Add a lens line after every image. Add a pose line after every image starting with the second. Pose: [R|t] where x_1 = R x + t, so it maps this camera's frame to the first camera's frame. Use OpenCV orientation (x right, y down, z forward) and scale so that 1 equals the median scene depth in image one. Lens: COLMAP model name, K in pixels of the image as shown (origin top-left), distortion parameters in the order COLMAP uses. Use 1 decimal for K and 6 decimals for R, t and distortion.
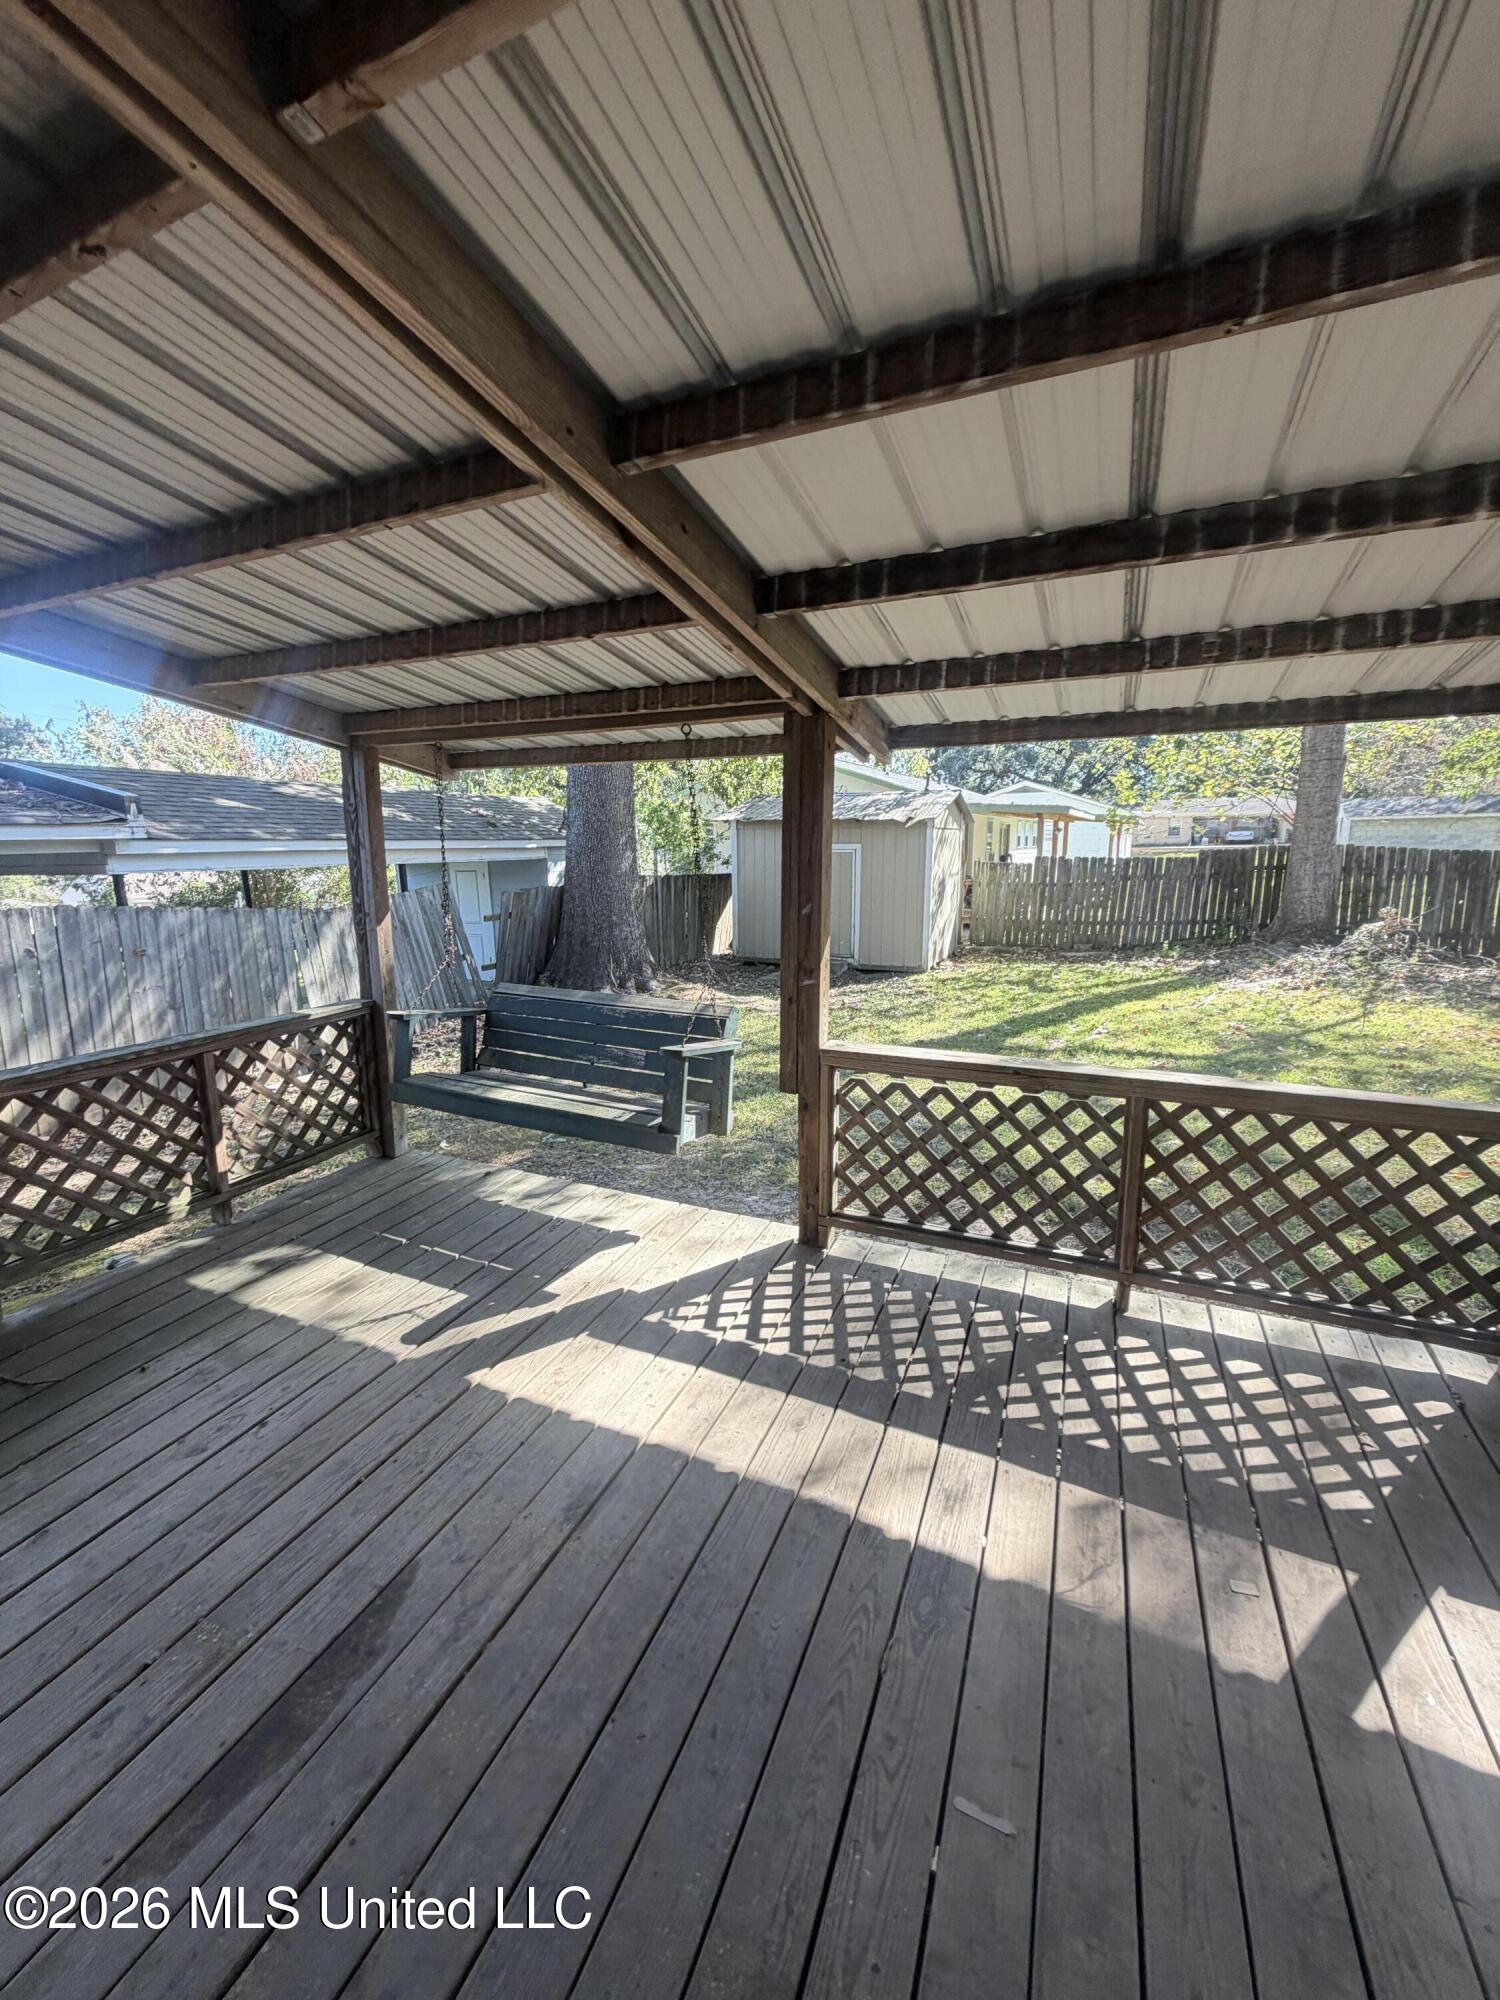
lens RADIAL K [[797.4, 0, 750.6], [0, 797.4, 999.9], [0, 0, 1]] dist [0.000045, 0.000202]
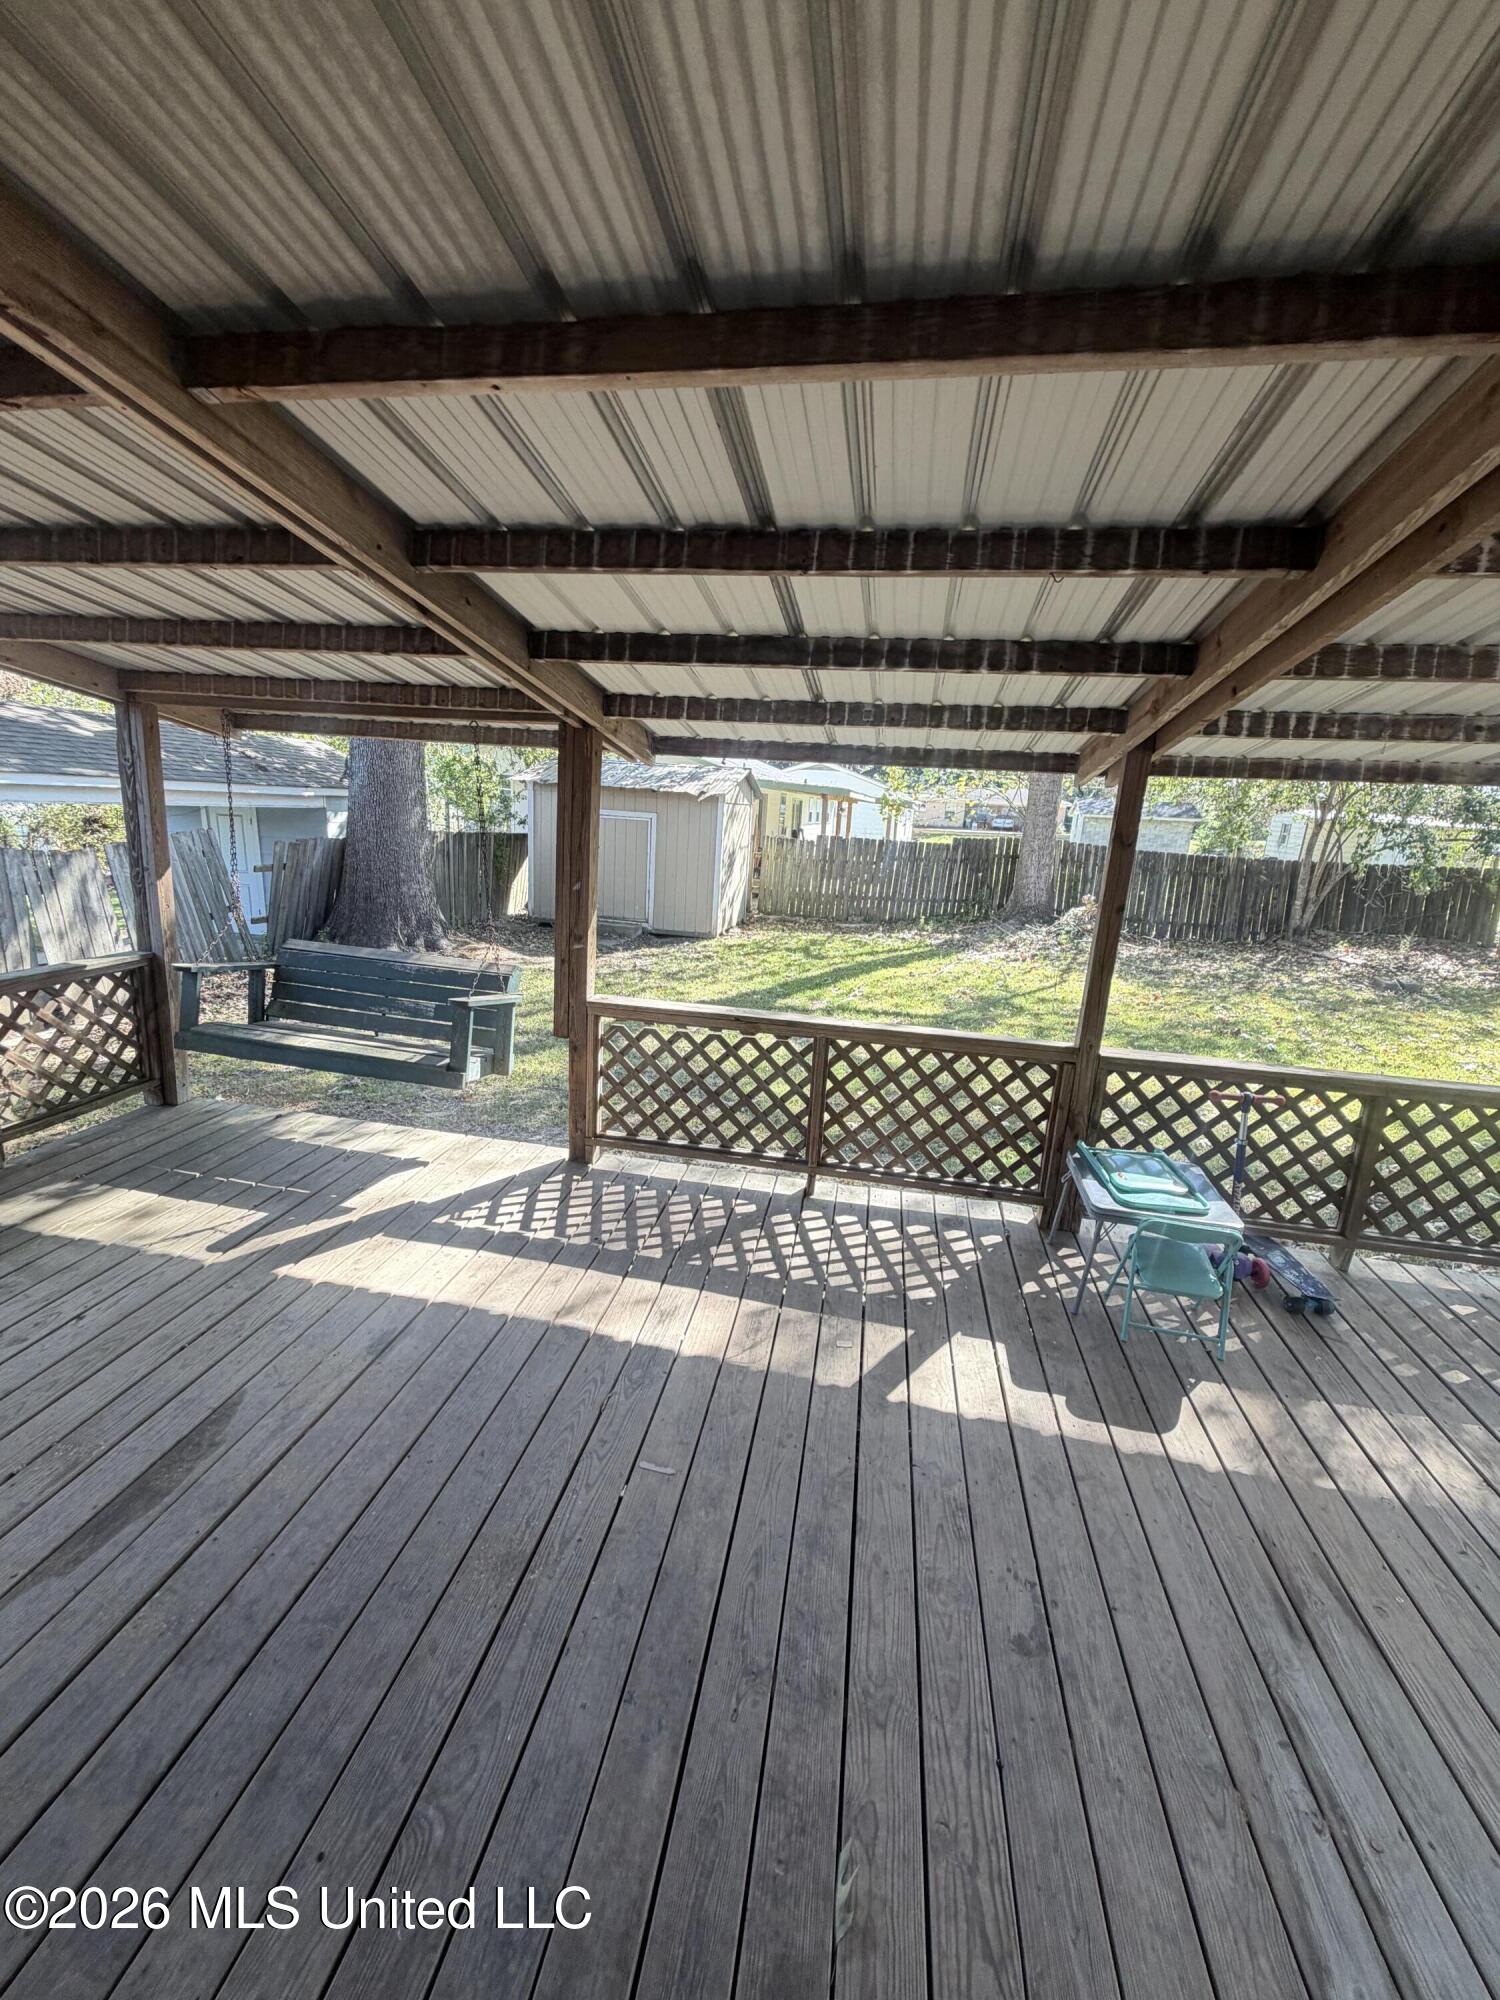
lens RADIAL K [[797.4, 0, 754.3], [0, 797.4, 995.0], [0, 0, 1]] dist [0.000045, 0.000202]
pose [[0.968946, 0.010100, 0.247067, 0.032667], [-0.020024, 0.999089, 0.037686, 0.000984], [-0.246461, -0.041463, 0.968265, -0.247363]]
